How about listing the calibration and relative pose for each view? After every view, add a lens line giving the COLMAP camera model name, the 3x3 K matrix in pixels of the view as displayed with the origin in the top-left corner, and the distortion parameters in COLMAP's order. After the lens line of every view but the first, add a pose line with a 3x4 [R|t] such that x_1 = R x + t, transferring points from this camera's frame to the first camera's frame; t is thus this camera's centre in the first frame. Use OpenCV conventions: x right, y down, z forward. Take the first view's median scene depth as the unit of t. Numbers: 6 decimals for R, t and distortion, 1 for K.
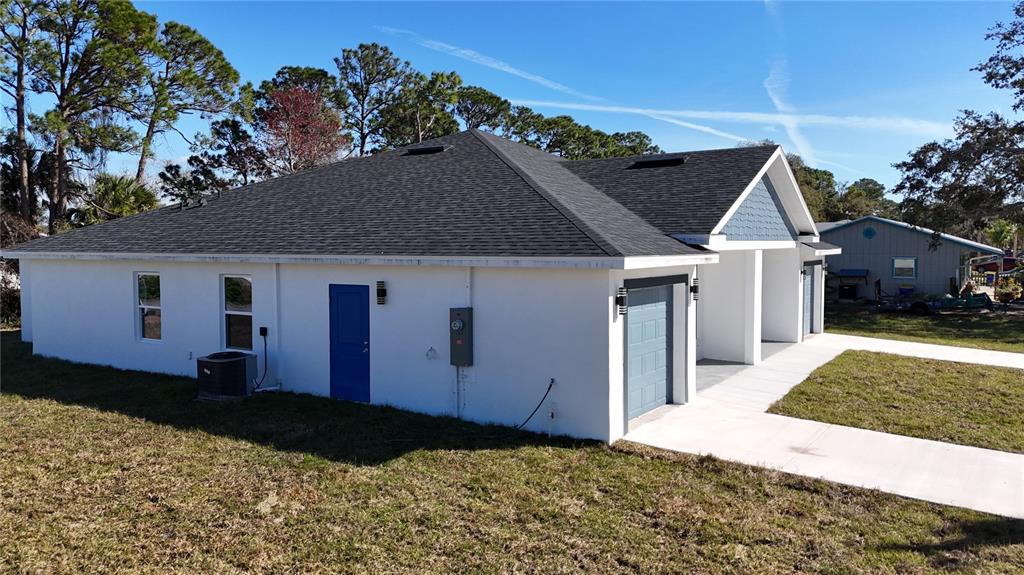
lens RADIAL K [[748.2, 0, 510.8], [0, 748.2, 285.6], [0, 0, 1]] dist [0.081089, -0.078093]
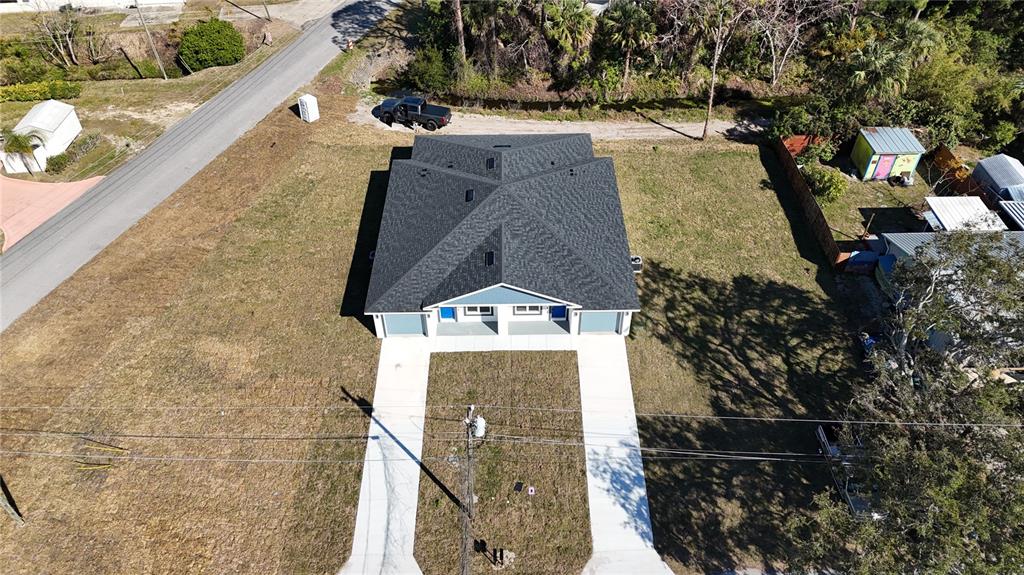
lens RADIAL K [[748.2, 0, 510.8], [0, 748.2, 285.6], [0, 0, 1]] dist [0.081089, -0.078093]
pose [[0.543868, 0.571654, -0.614345, 0.832983], [-0.040434, 0.749087, 0.661237, -0.801143], [0.838196, -0.334785, 0.430519, -0.041683]]
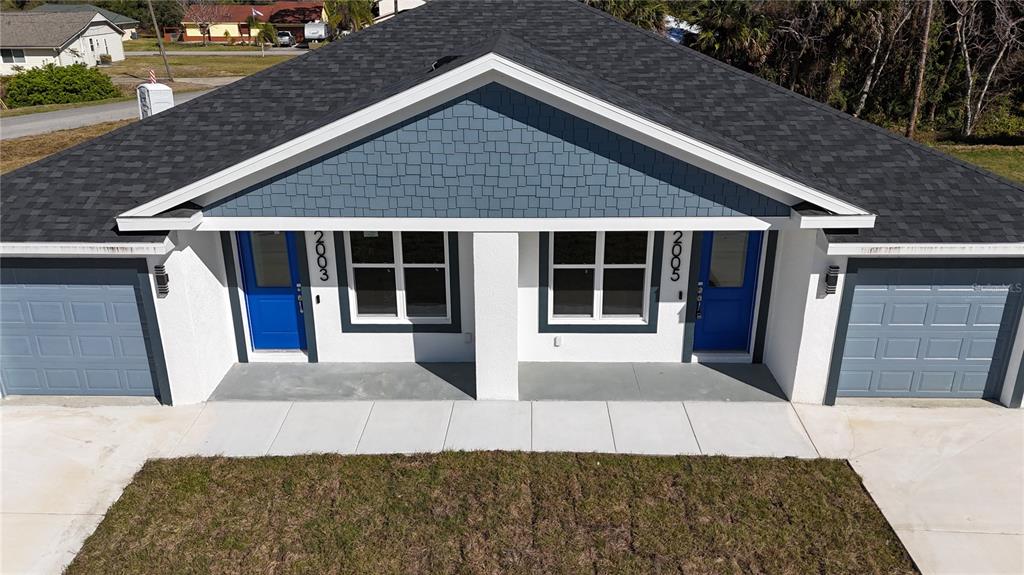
lens RADIAL K [[748.2, 0, 510.8], [0, 748.2, 285.6], [0, 0, 1]] dist [0.081089, -0.078093]
pose [[0.527848, 0.303651, -0.793204, 0.350491], [-0.044439, 0.942502, 0.331232, -0.087345], [0.848175, -0.139591, 0.510992, 0.301962]]
